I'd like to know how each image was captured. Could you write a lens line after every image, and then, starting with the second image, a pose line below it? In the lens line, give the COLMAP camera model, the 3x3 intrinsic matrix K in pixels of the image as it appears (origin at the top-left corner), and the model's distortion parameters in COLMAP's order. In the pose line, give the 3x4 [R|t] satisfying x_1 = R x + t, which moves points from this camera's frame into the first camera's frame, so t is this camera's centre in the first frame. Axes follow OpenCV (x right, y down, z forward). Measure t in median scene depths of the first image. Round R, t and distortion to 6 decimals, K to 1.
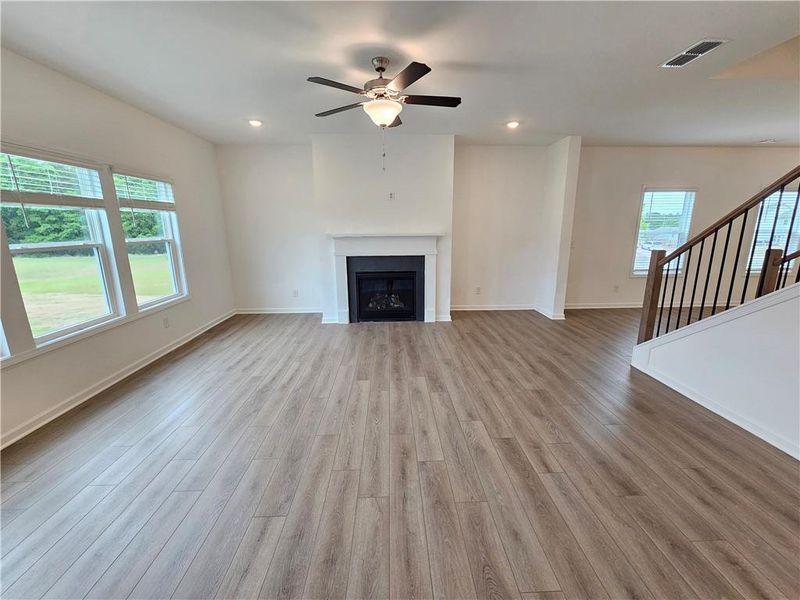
lens RADIAL K [[326.2, 0, 402.3], [0, 326.2, 298.3], [0, 0, 1]] dist [-0.001384, -0.000234]
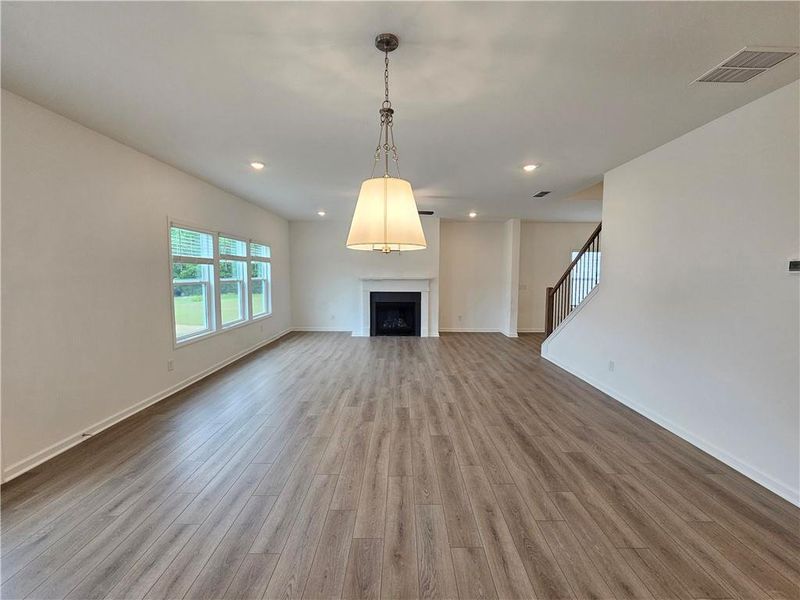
lens RADIAL K [[326.2, 0, 402.3], [0, 326.2, 298.3], [0, 0, 1]] dist [-0.001384, -0.000234]
pose [[0.999346, 0.015424, -0.032711, 0.032111], [-0.019907, 0.989741, -0.141479, 0.117267], [0.030193, 0.142038, 0.989401, -0.514749]]
